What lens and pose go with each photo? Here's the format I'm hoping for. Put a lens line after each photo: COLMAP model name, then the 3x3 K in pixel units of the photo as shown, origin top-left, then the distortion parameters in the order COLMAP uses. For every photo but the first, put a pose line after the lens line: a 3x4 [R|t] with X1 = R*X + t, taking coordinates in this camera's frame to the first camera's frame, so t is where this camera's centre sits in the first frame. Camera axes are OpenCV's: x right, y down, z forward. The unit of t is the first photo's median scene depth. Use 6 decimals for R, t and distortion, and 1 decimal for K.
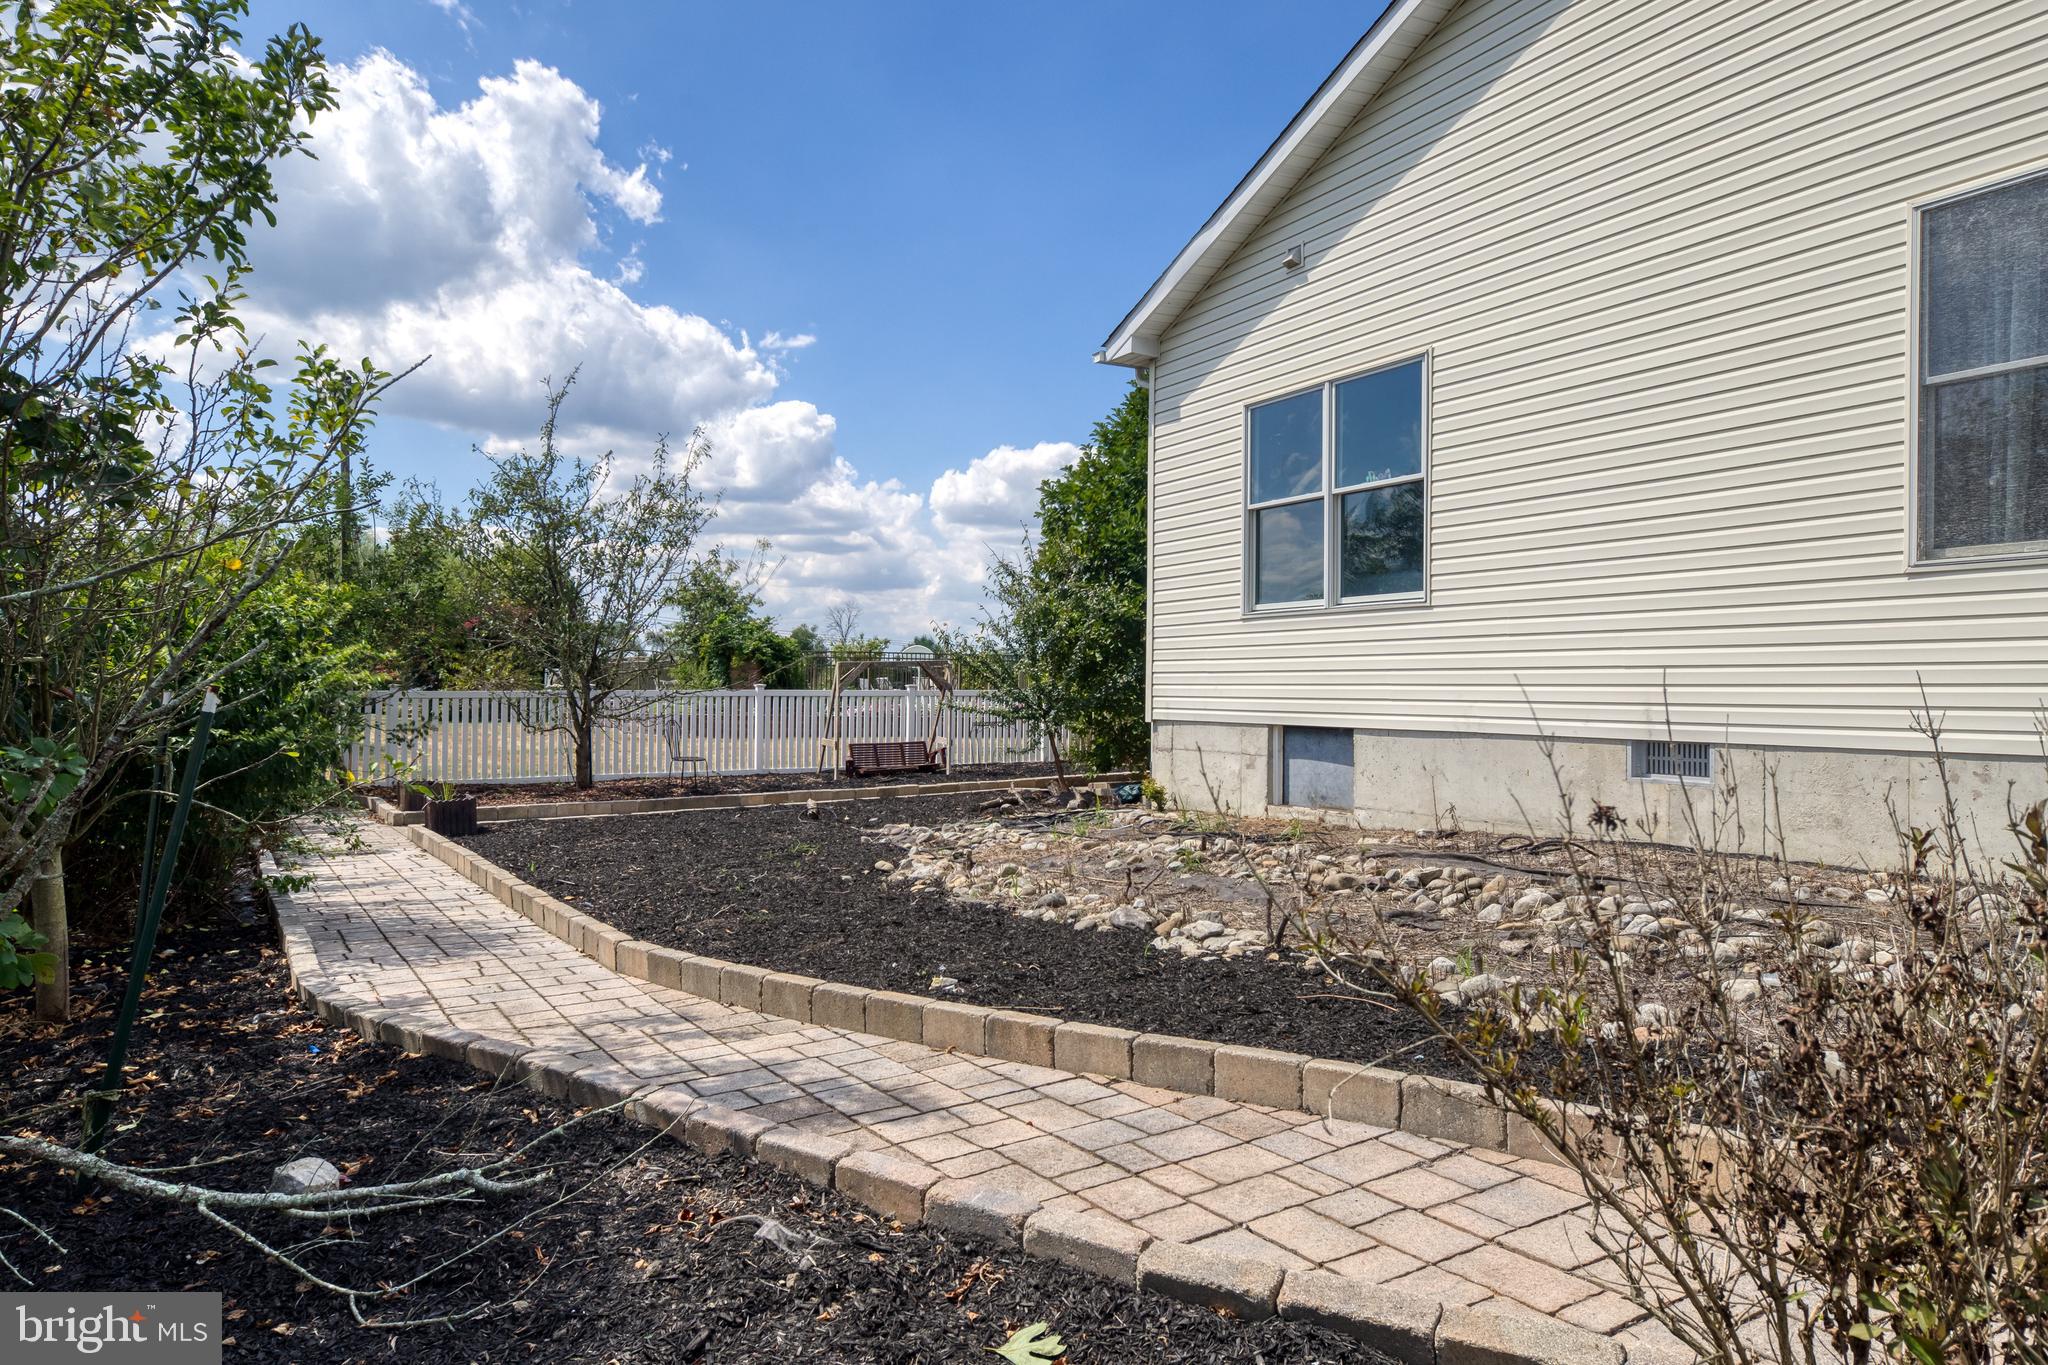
lens RADIAL K [[1271.4, 0, 1009.5], [0, 1271.4, 680.0], [0, 0, 1]] dist [0.004142, 0.022897]
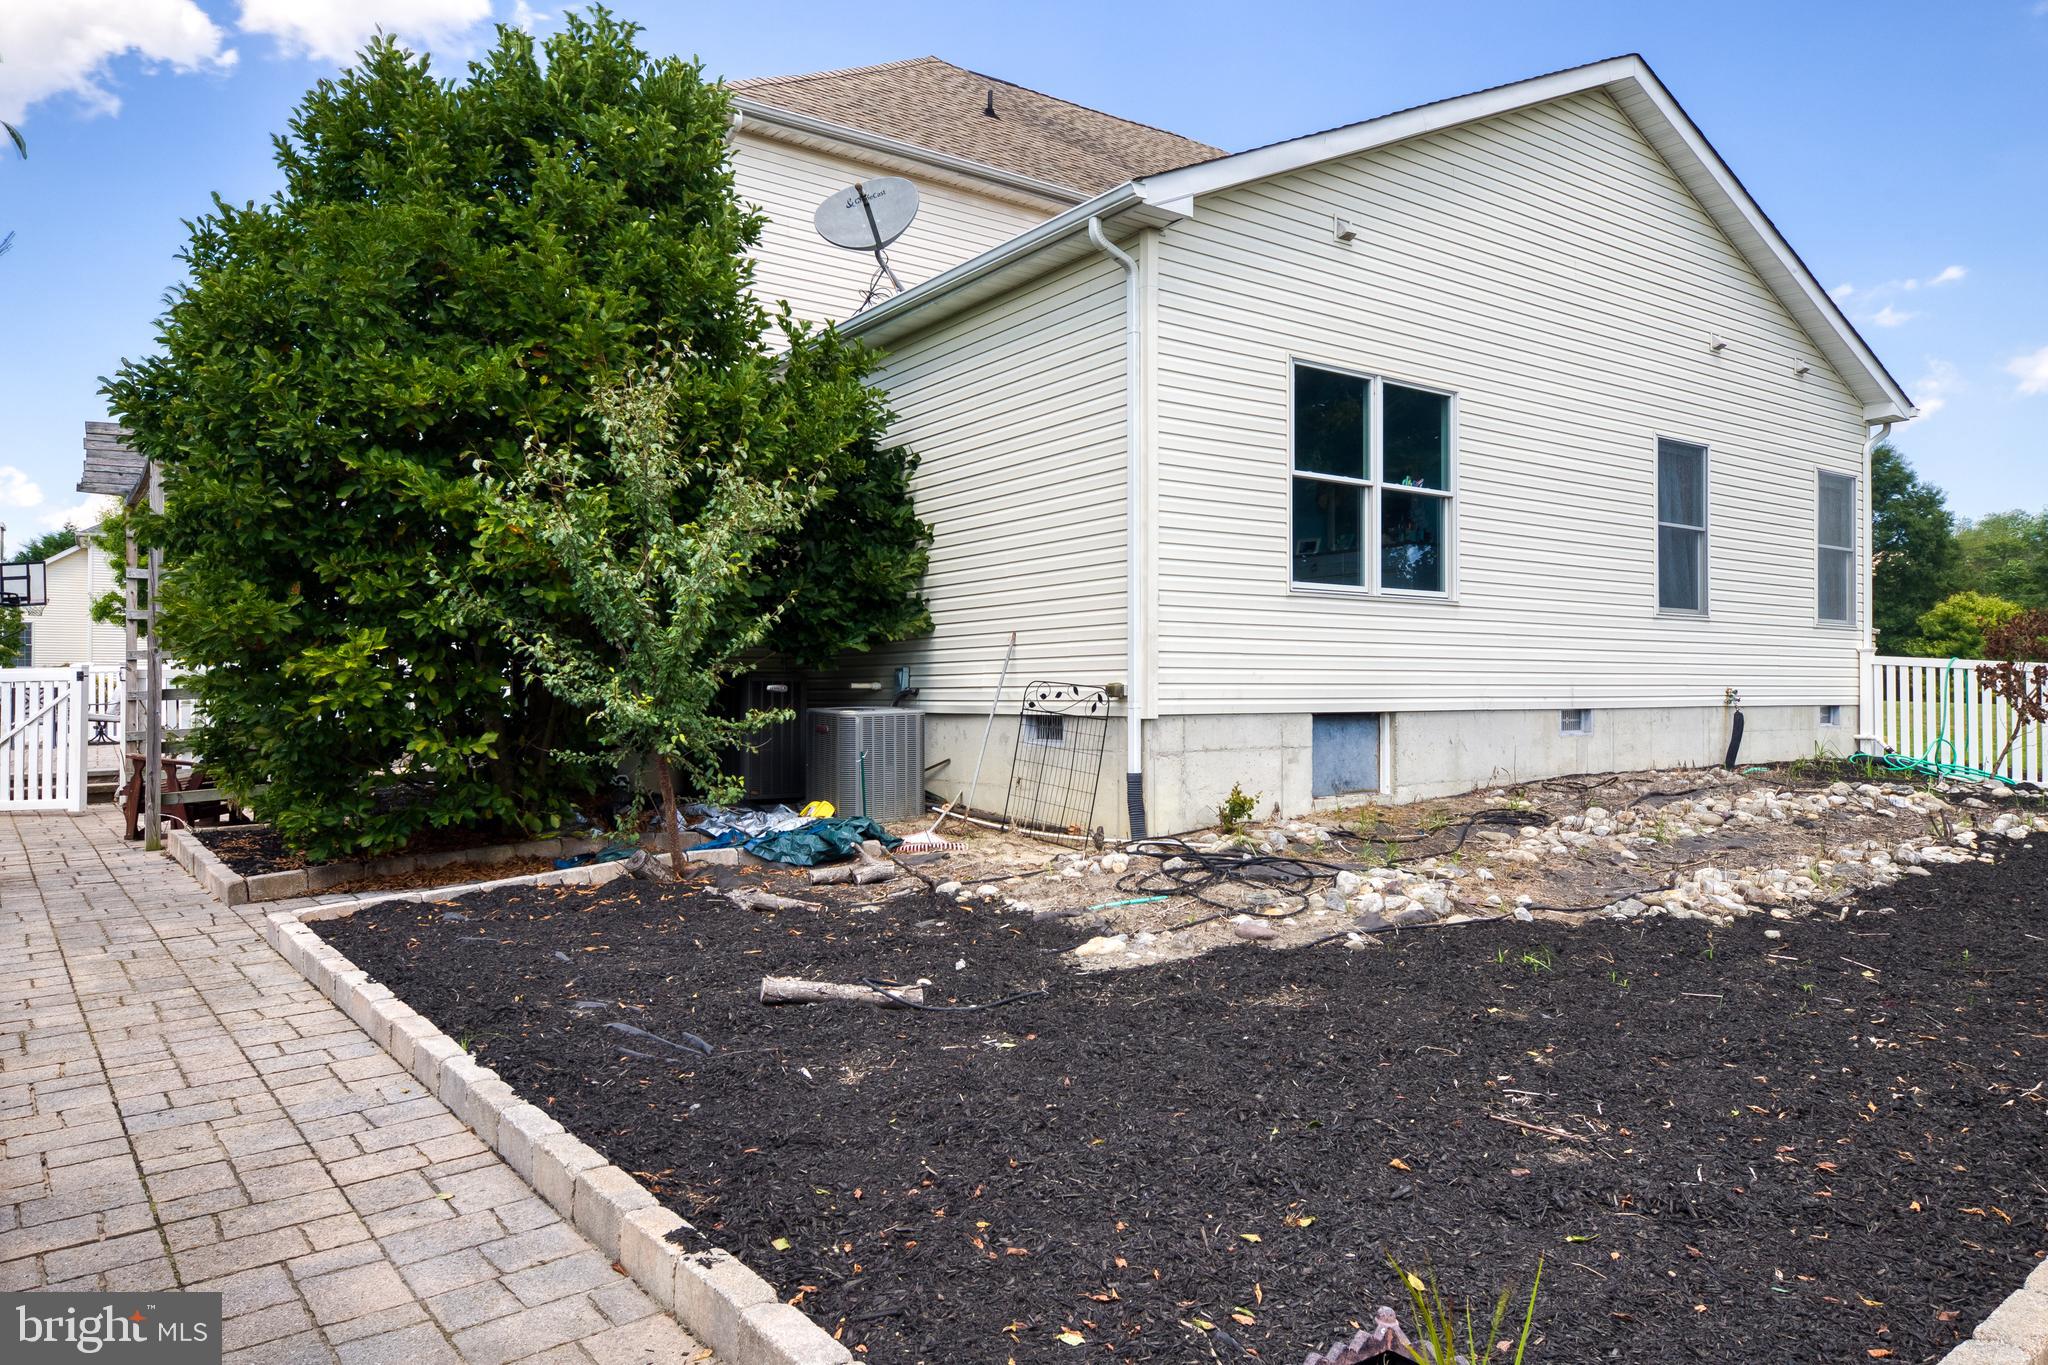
lens RADIAL K [[1271.4, 0, 1009.5], [0, 1271.4, 680.0], [0, 0, 1]] dist [0.004142, 0.022897]
pose [[-0.076213, 0.012237, 0.997016, -0.766163], [-0.000696, 0.999924, -0.012326, 0.024636], [-0.997091, -0.001633, -0.076199, 1.382737]]
